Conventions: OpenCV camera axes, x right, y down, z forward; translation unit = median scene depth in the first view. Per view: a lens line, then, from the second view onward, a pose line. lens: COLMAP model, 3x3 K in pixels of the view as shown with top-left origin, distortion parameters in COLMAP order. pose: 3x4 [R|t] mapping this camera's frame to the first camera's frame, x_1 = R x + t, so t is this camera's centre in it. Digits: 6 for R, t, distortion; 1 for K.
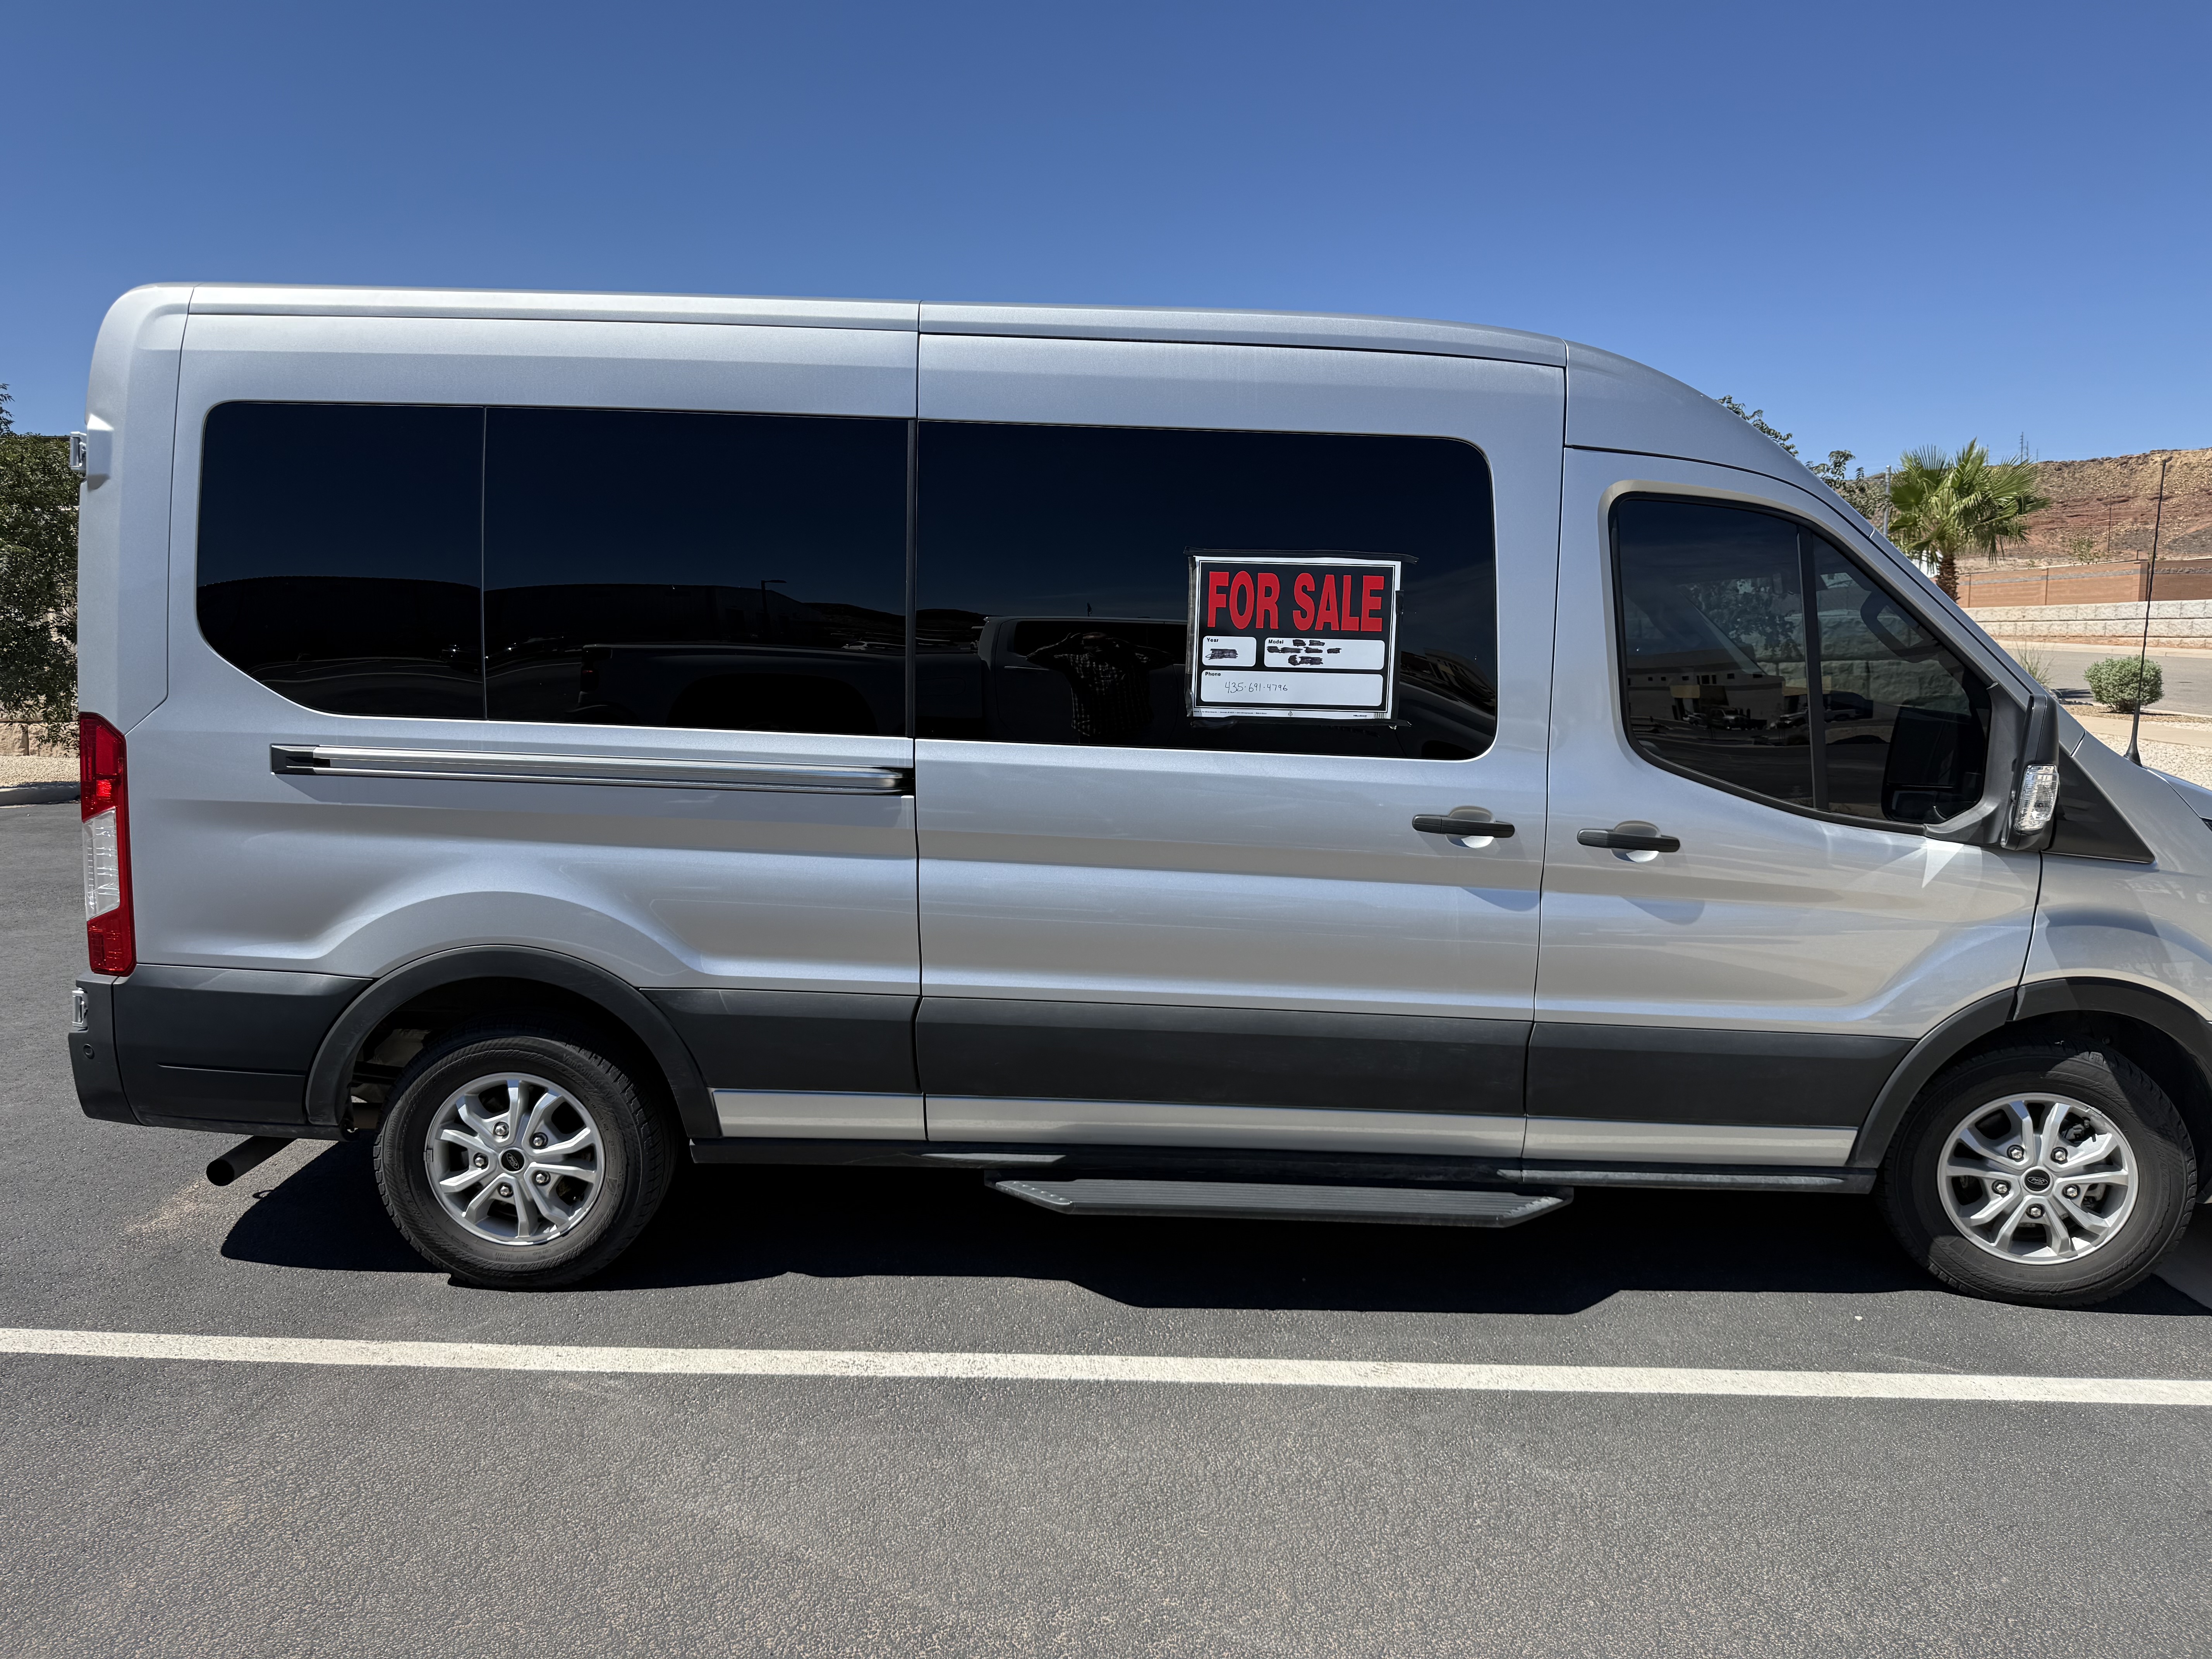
lens RADIAL K [[1548.4, 0, 1100.3], [0, 1548.4, 827.8], [0, 0, 1]] dist [-0.007023, -0.005891]
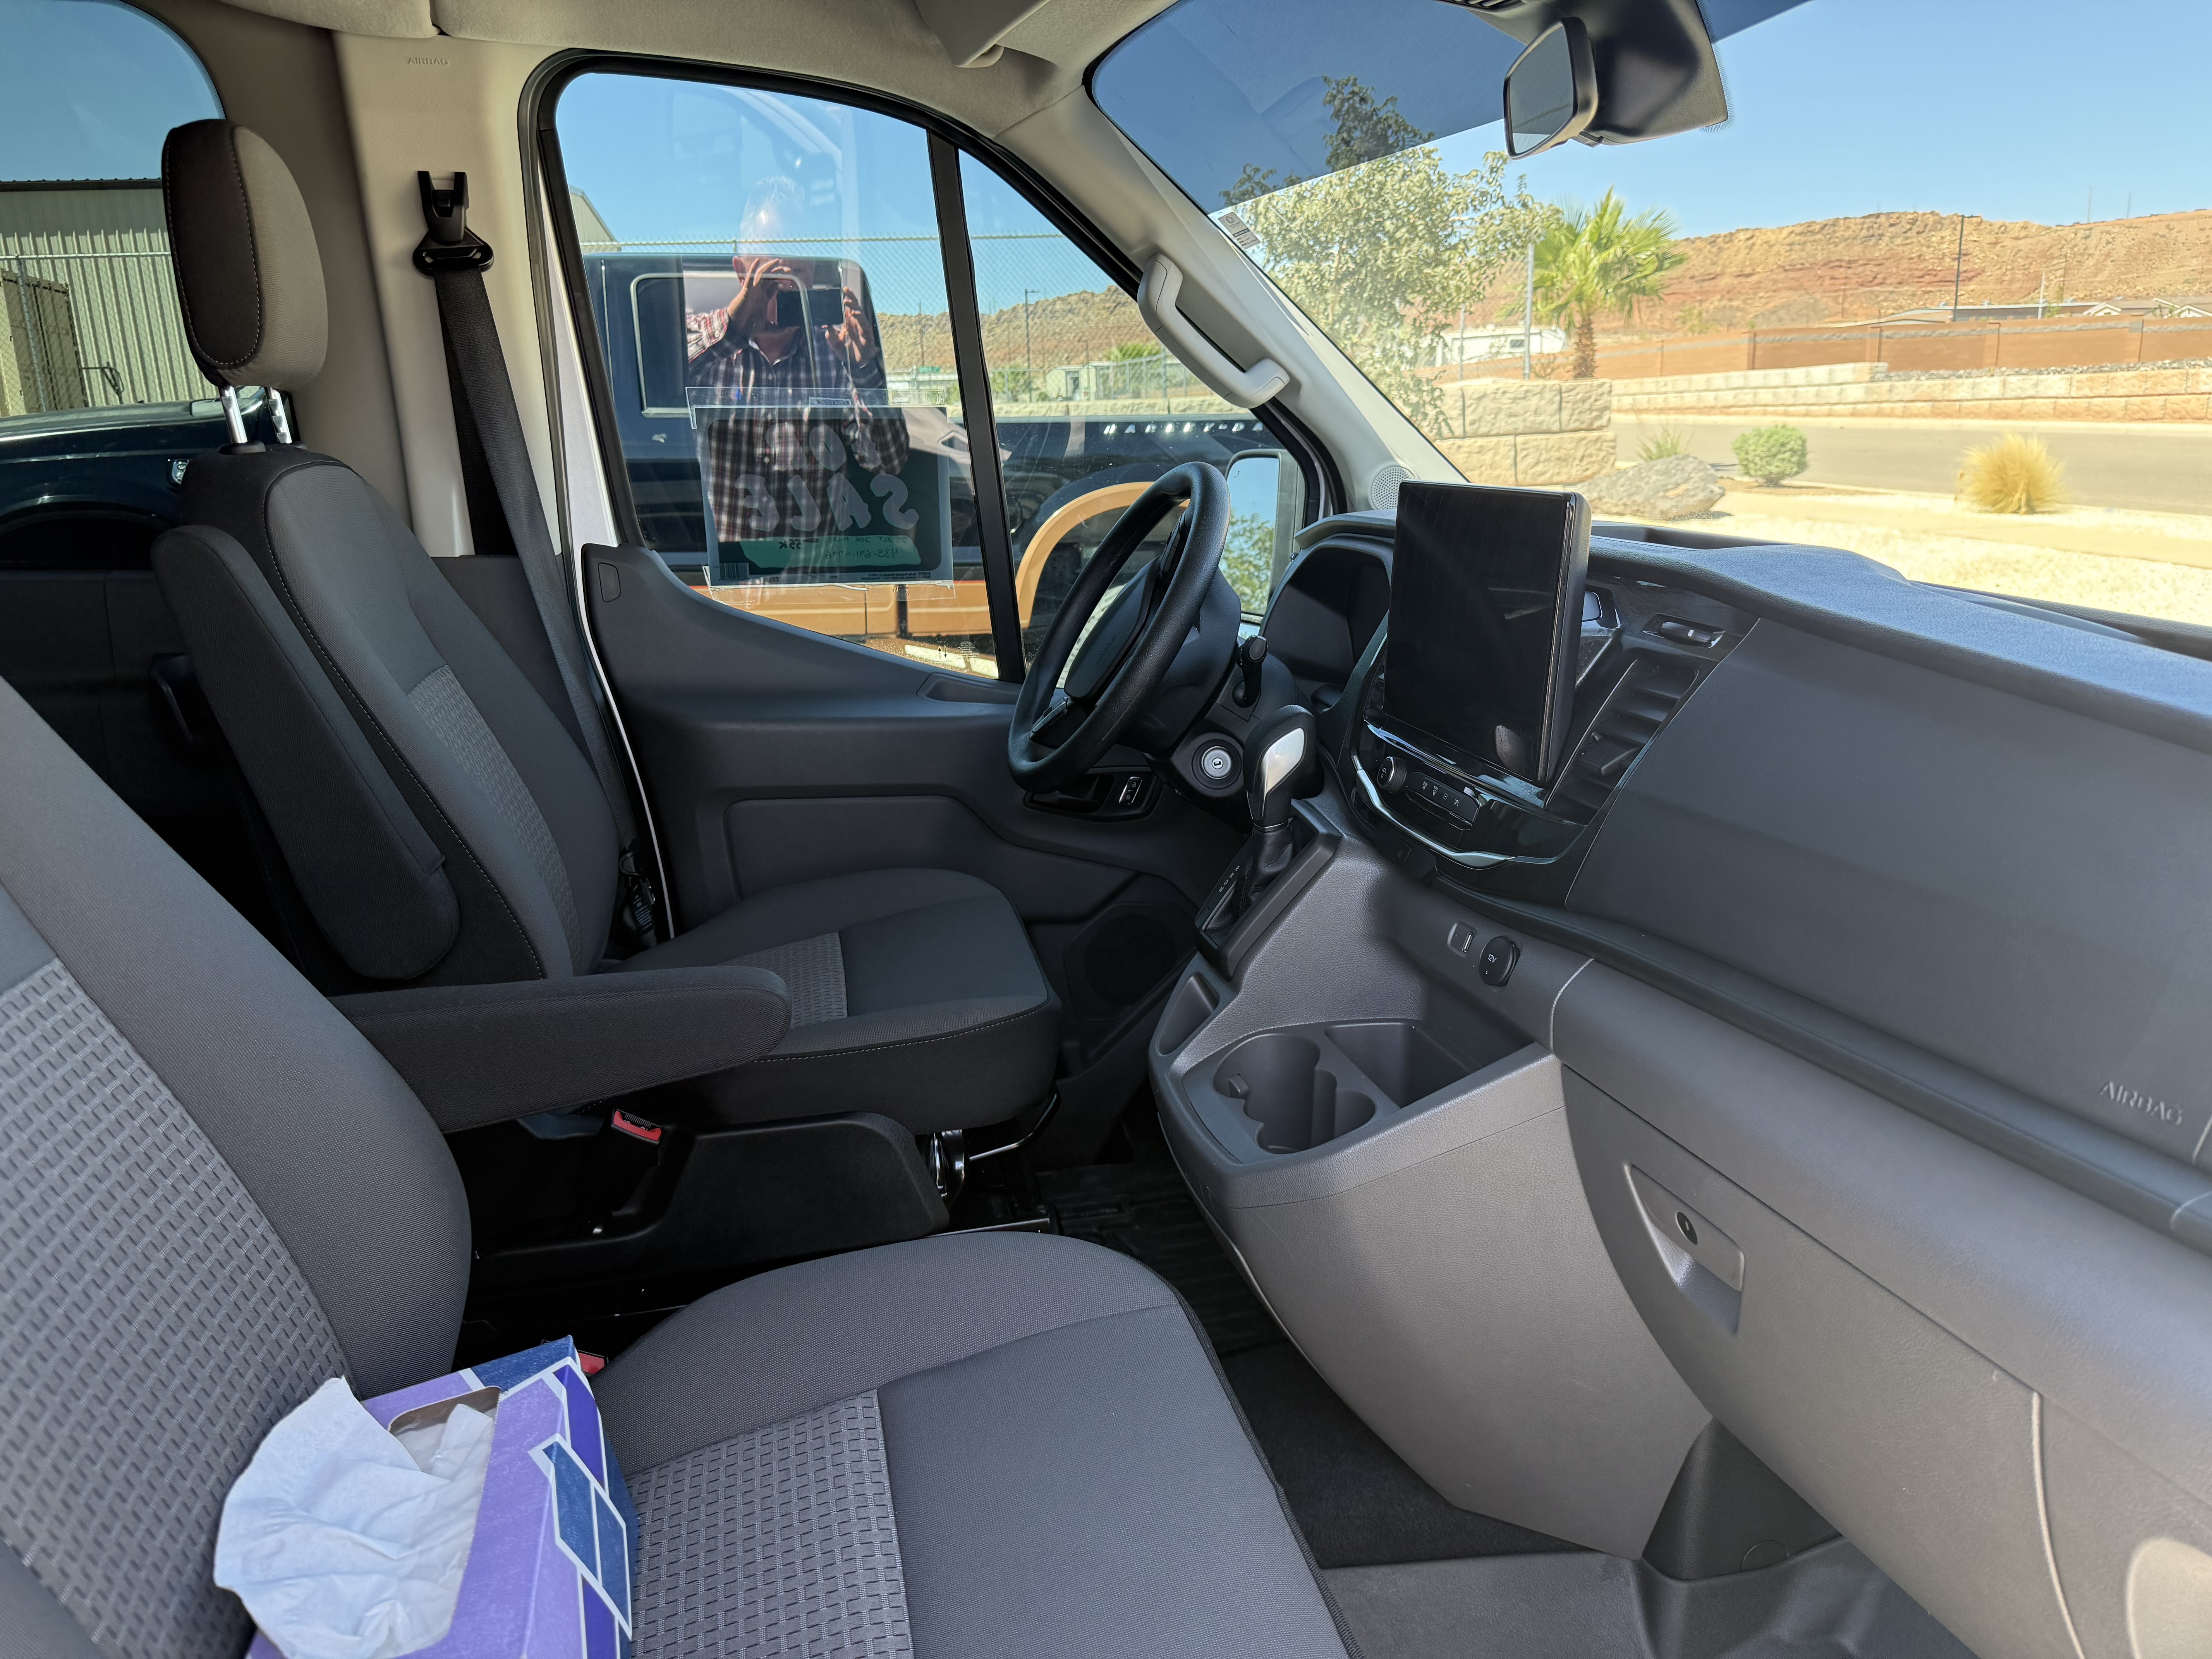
lens RADIAL K [[1548.4, 0, 1108.7], [0, 1548.4, 828.6], [0, 0, 1]] dist [-0.007023, -0.005891]
pose [[0.974804, -0.081131, 0.207786, 0.053533], [0.053821, 0.989536, 0.133873, -0.013860], [-0.216473, -0.119316, 0.968970, 0.130461]]
